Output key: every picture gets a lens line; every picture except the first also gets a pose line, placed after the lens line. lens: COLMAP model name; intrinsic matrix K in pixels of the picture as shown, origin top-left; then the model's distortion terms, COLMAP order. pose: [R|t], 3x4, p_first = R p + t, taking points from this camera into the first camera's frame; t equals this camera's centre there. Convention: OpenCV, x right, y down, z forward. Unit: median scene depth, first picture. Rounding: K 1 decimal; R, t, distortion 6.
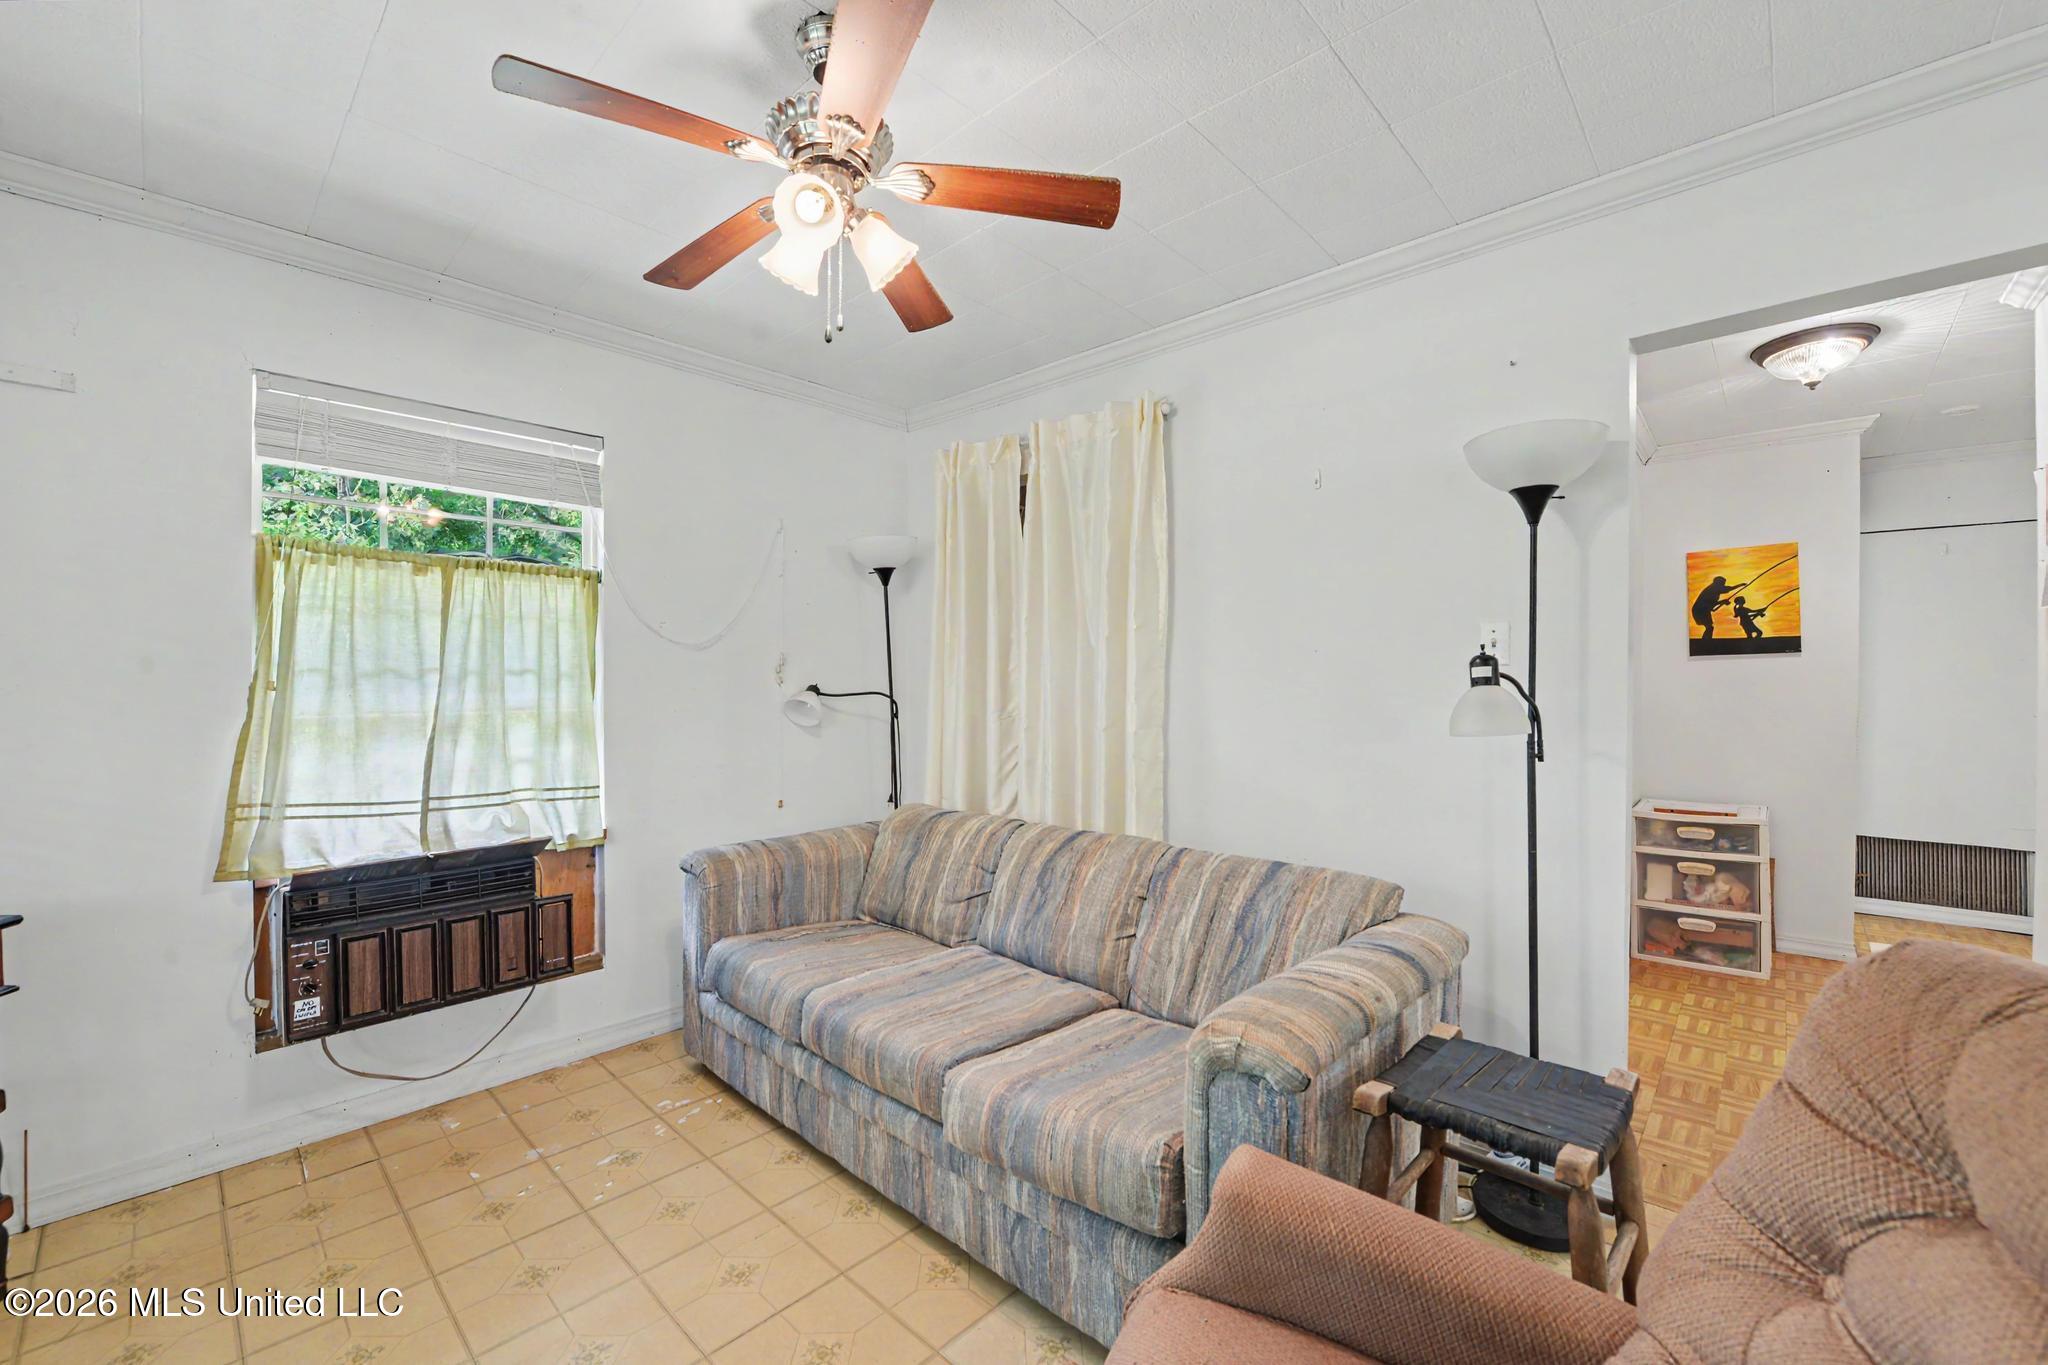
lens RADIAL K [[843.6, 0, 1010.4], [0, 843.6, 675.2], [0, 0, 1]] dist [-0.017242, -0.000071]
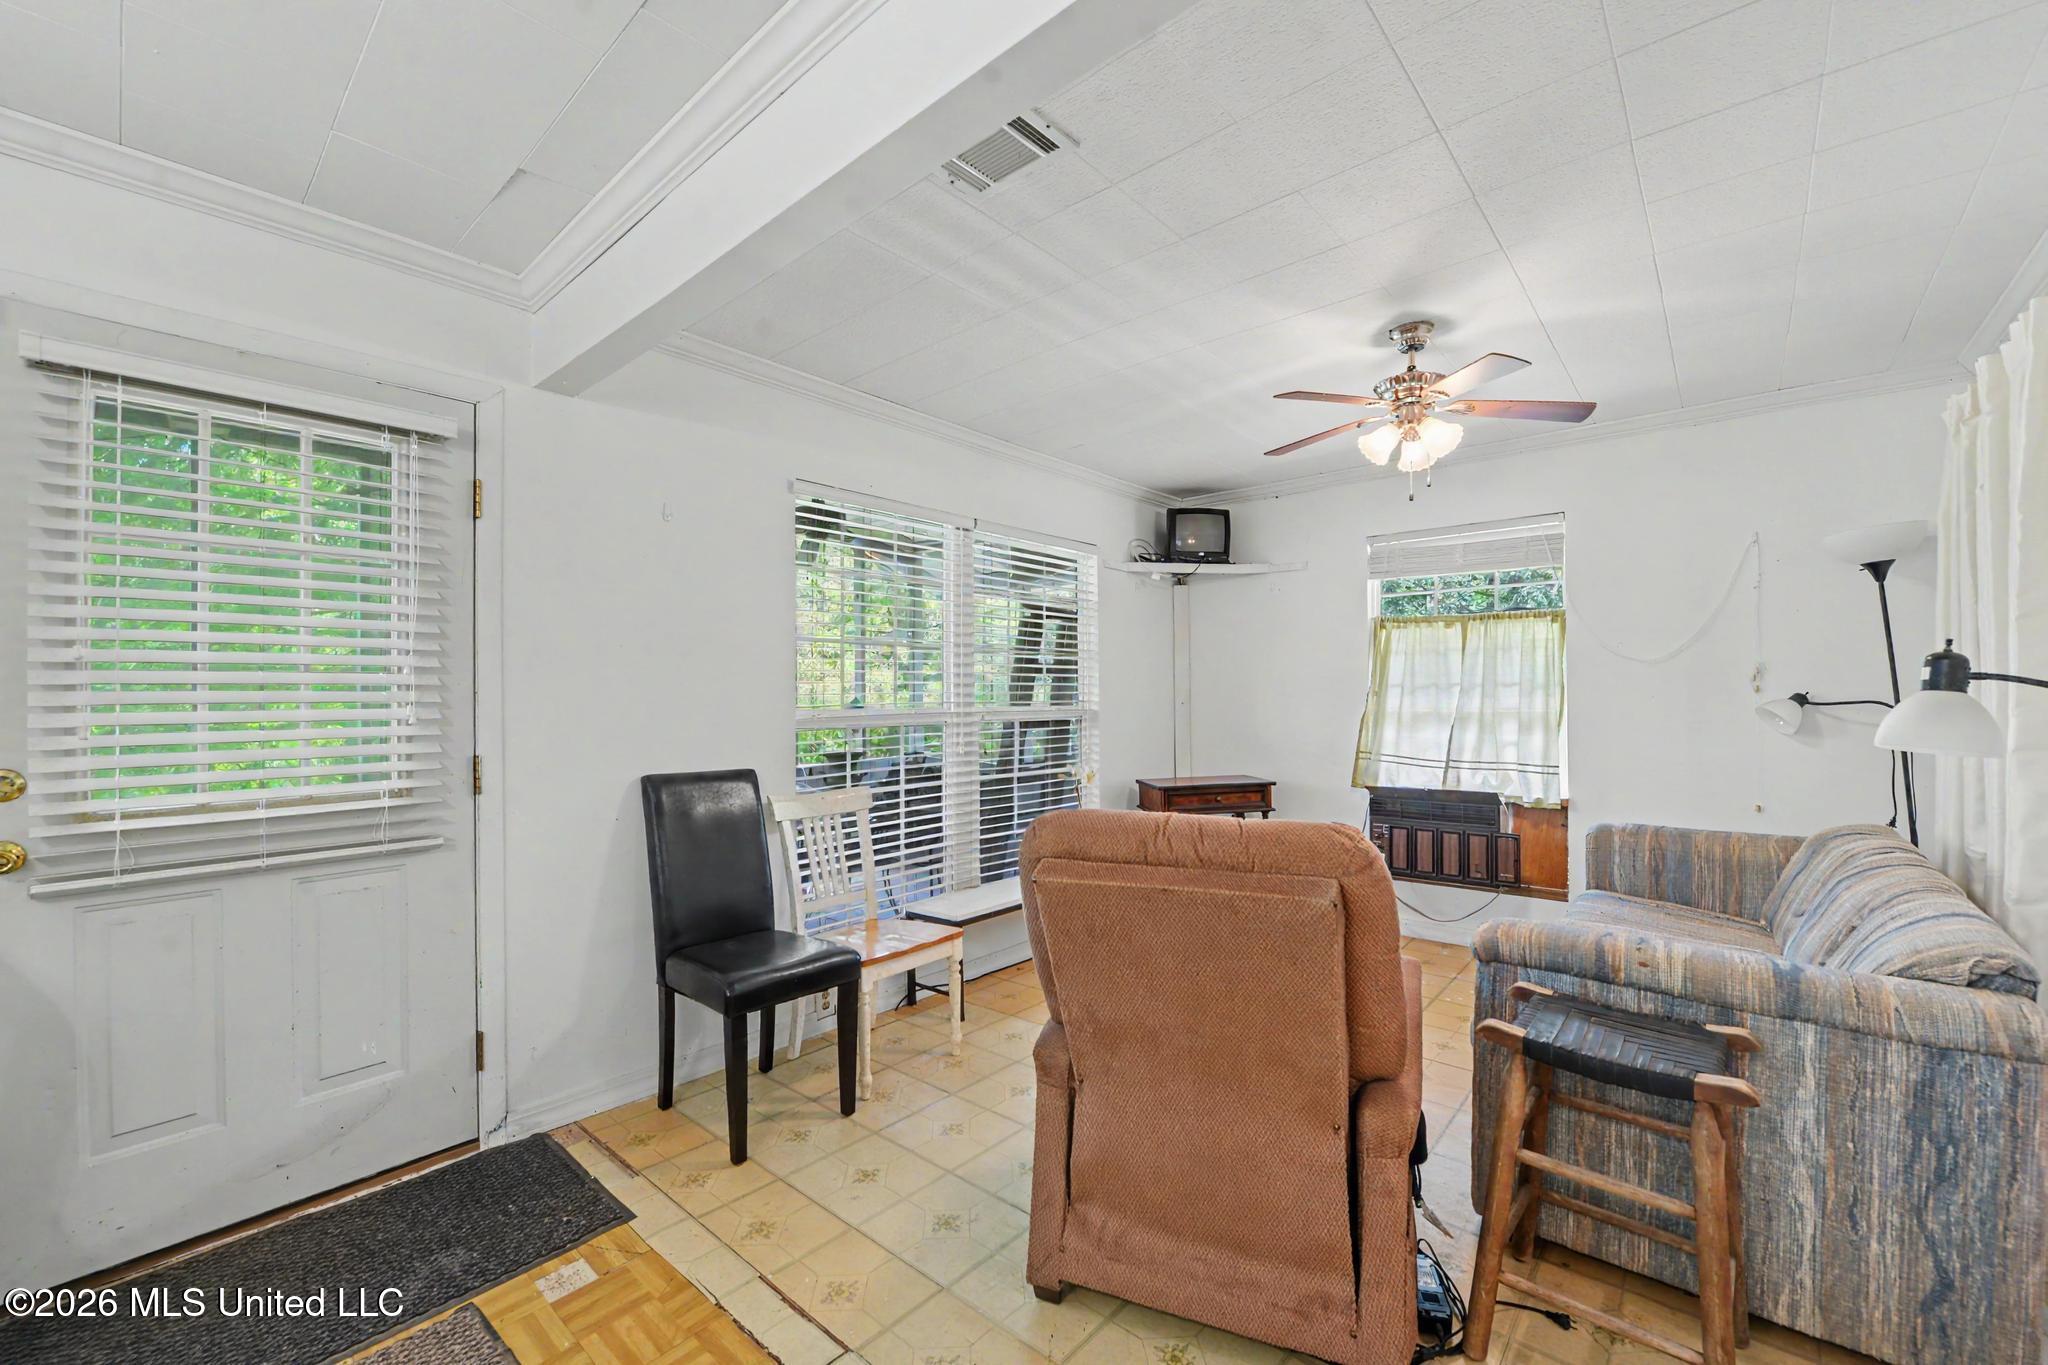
lens RADIAL K [[843.6, 0, 1027.3], [0, 843.6, 691.5], [0, 0, 1]] dist [-0.017242, -0.000071]
pose [[0.042471, -0.002378, -0.999095, 0.935527], [0.004797, 0.999986, -0.002176, 0.007521], [0.999086, -0.004701, 0.042482, 0.070980]]
